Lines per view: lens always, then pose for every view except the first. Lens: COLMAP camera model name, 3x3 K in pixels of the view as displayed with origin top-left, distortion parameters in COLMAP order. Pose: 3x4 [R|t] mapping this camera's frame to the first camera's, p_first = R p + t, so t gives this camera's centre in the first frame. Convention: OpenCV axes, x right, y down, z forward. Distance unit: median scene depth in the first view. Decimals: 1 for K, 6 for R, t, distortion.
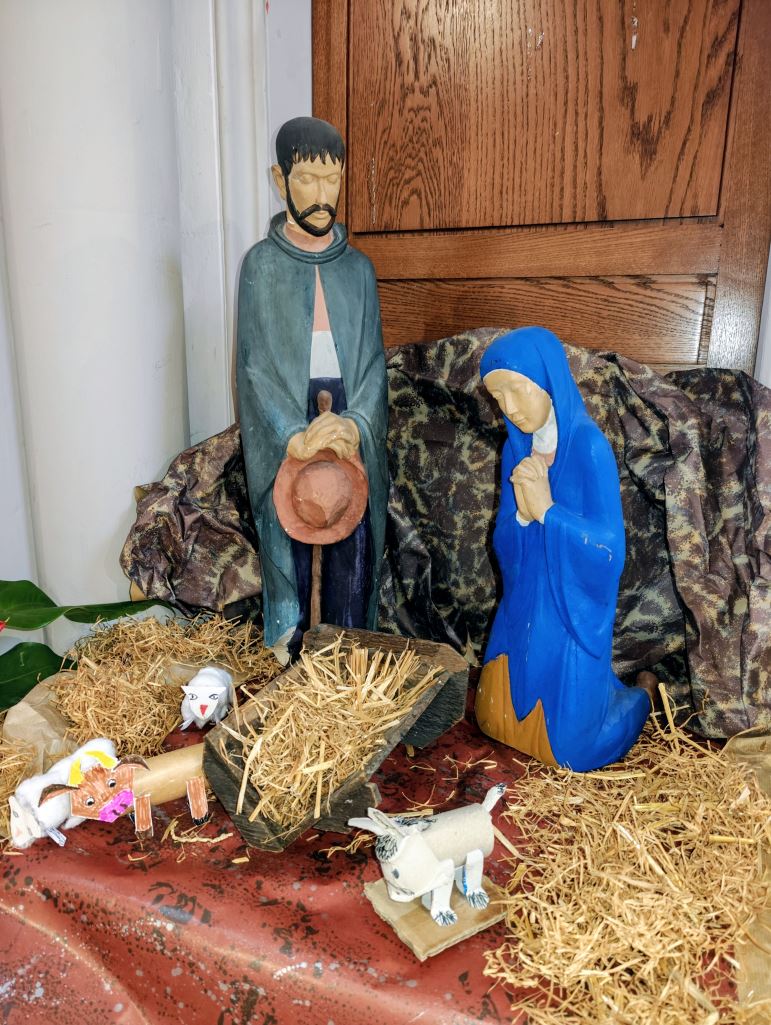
lens RADIAL K [[723.2, 0, 385.4], [0, 723.2, 509.0], [0, 0, 1]] dist [-0.014424, -0.007130]
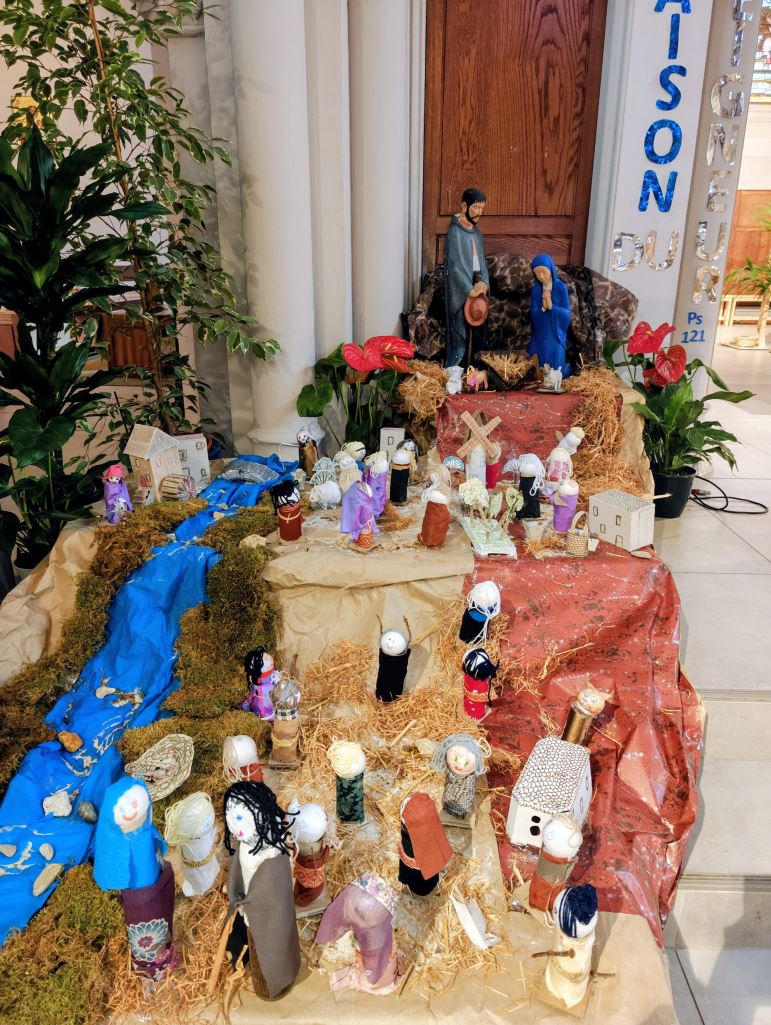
lens RADIAL K [[723.2, 0, 384.3], [0, 723.2, 513.3], [0, 0, 1]] dist [-0.014424, -0.007130]
pose [[0.929418, -0.131386, 0.344847, -1.520673], [0.093732, 0.987876, 0.123757, 0.395110], [-0.356926, -0.082699, 0.930465, -1.692412]]
